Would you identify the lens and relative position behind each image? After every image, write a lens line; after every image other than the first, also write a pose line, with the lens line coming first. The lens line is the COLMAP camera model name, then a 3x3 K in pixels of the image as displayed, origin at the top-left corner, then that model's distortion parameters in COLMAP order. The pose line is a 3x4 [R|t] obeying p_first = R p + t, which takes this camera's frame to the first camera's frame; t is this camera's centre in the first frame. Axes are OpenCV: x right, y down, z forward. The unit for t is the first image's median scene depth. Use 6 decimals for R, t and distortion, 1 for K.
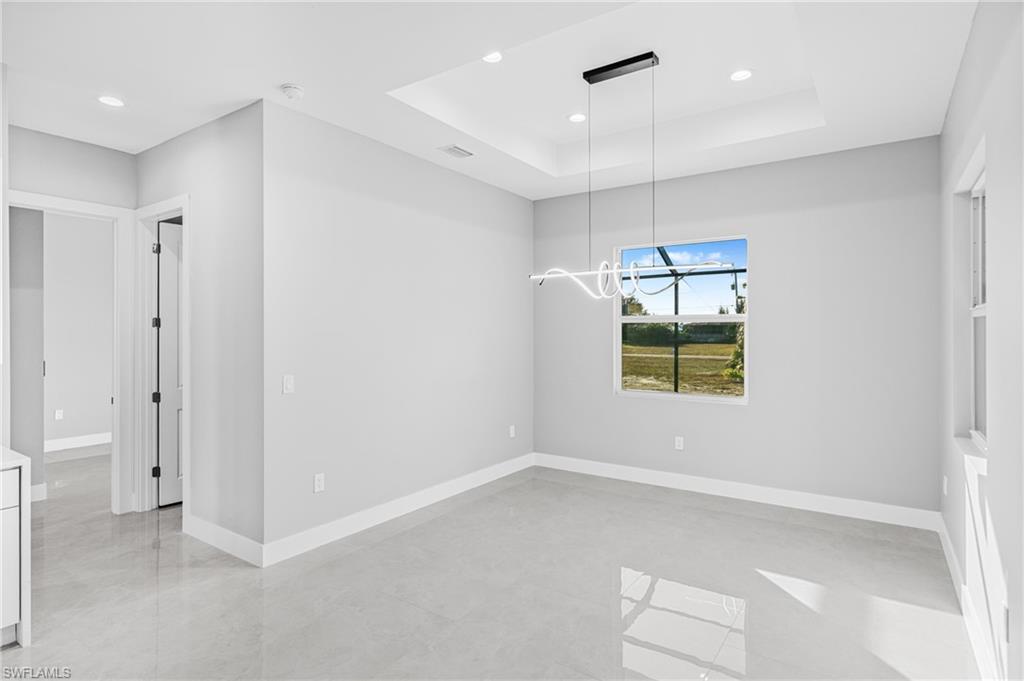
lens RADIAL K [[536.3, 0, 507.3], [0, 536.3, 331.3], [0, 0, 1]] dist [0.000412, 0.001097]
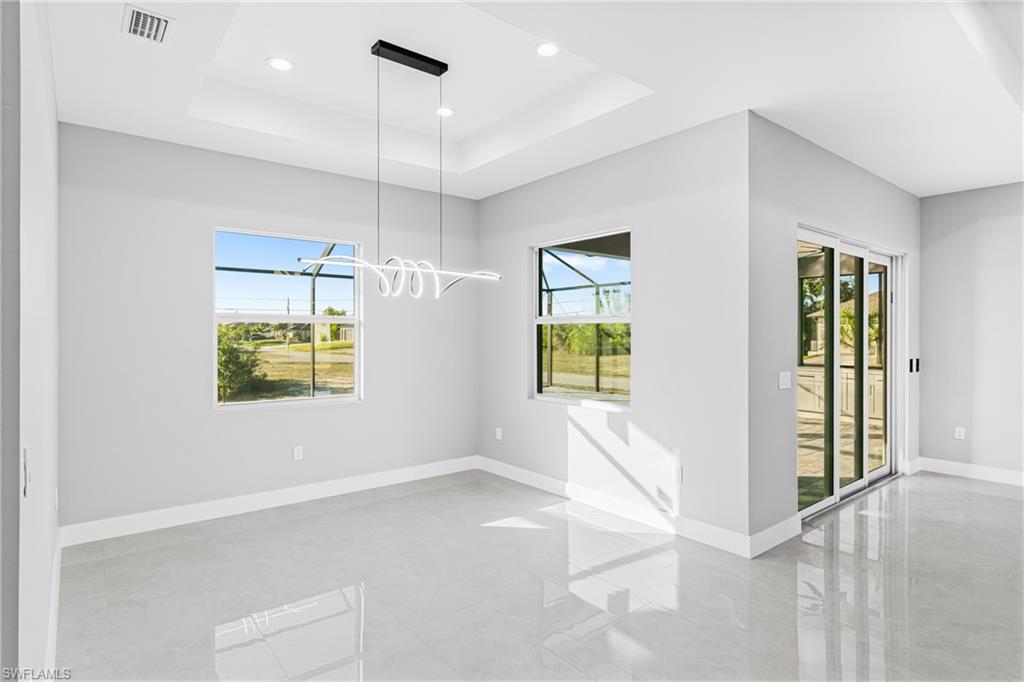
lens RADIAL K [[536.3, 0, 508.0], [0, 536.3, 339.2], [0, 0, 1]] dist [0.000412, 0.001097]
pose [[0.305041, -0.010426, 0.952282, -0.639461], [0.001706, 0.999944, 0.010401, 0.002990], [-0.952338, -0.001549, 0.305042, 0.522648]]
